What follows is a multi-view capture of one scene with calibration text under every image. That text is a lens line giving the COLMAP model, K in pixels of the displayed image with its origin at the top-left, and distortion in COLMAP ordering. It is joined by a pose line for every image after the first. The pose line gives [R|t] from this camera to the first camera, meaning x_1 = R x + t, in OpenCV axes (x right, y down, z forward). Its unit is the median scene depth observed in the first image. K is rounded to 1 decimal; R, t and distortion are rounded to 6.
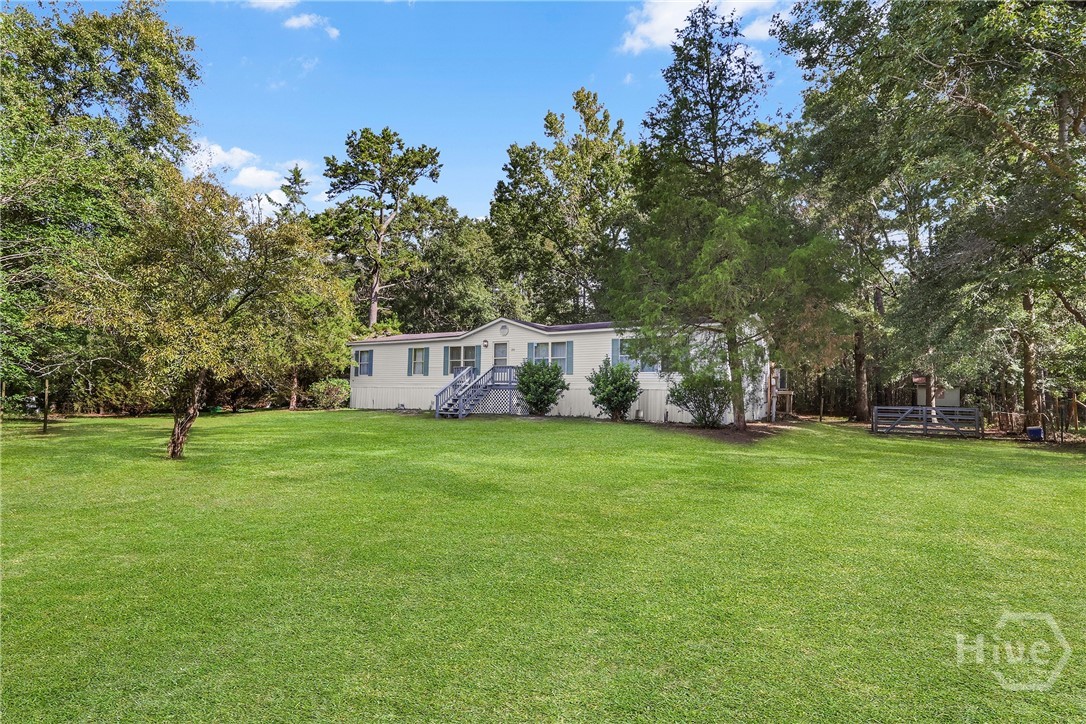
lens RADIAL K [[564.3, 0, 540.9], [0, 564.3, 361.2], [0, 0, 1]] dist [-0.006204, 0.000452]
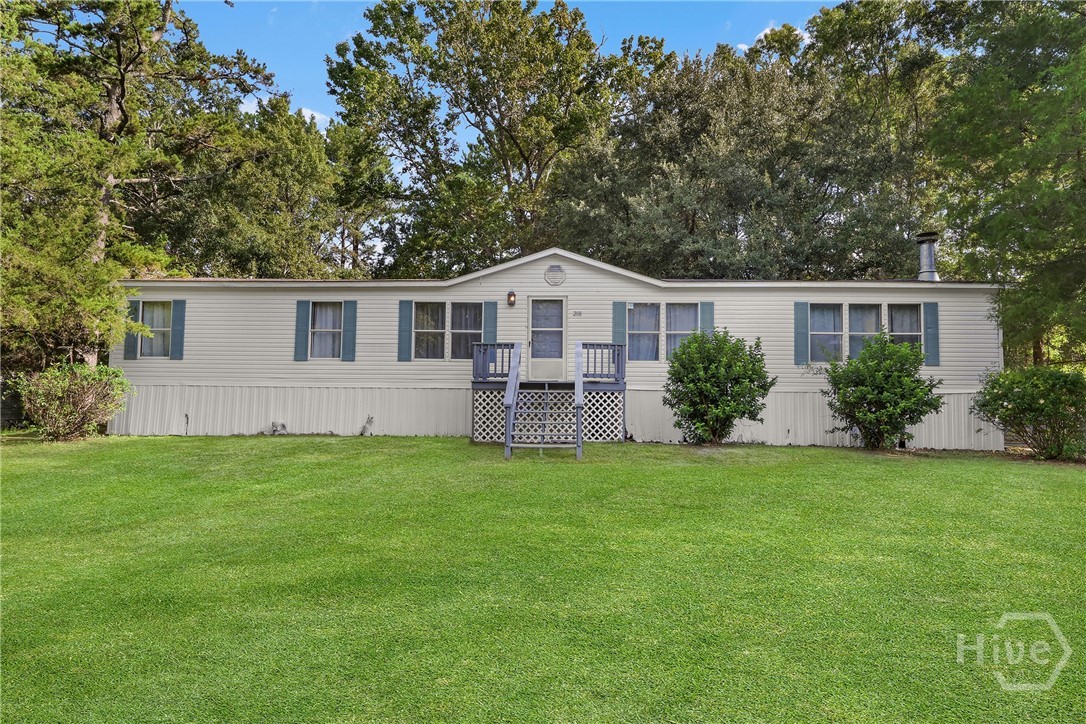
lens RADIAL K [[655.5, 0, 547.8], [0, 655.5, 350.5], [0, 0, 1]] dist [-0.000969, -0.001769]
pose [[0.865554, 0.032209, 0.499780, -0.307548], [-0.028076, 0.999481, -0.015789, 0.019152], [-0.500029, -0.000365, 0.866009, 0.414429]]
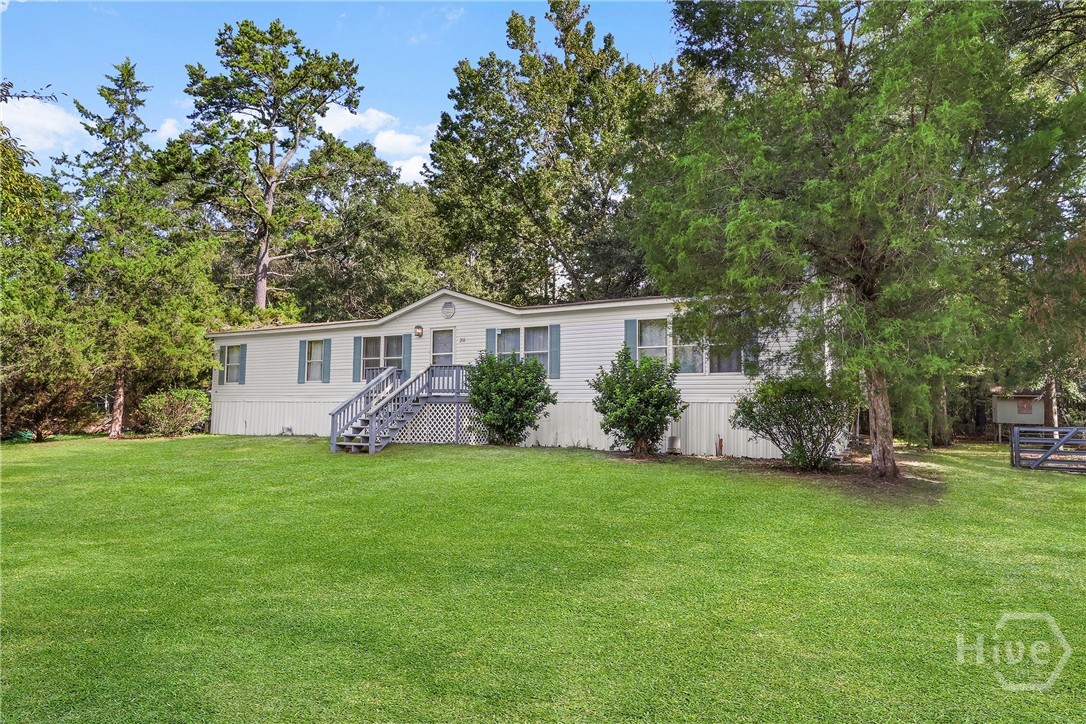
lens RADIAL K [[655.5, 0, 541.5], [0, 655.5, 357.8], [0, 0, 1]] dist [-0.000969, -0.001769]
pose [[0.997603, 0.000131, 0.069199, -0.010032], [0.001321, 0.999780, -0.020933, 0.012081], [-0.069186, 0.020974, 0.997383, 0.221496]]
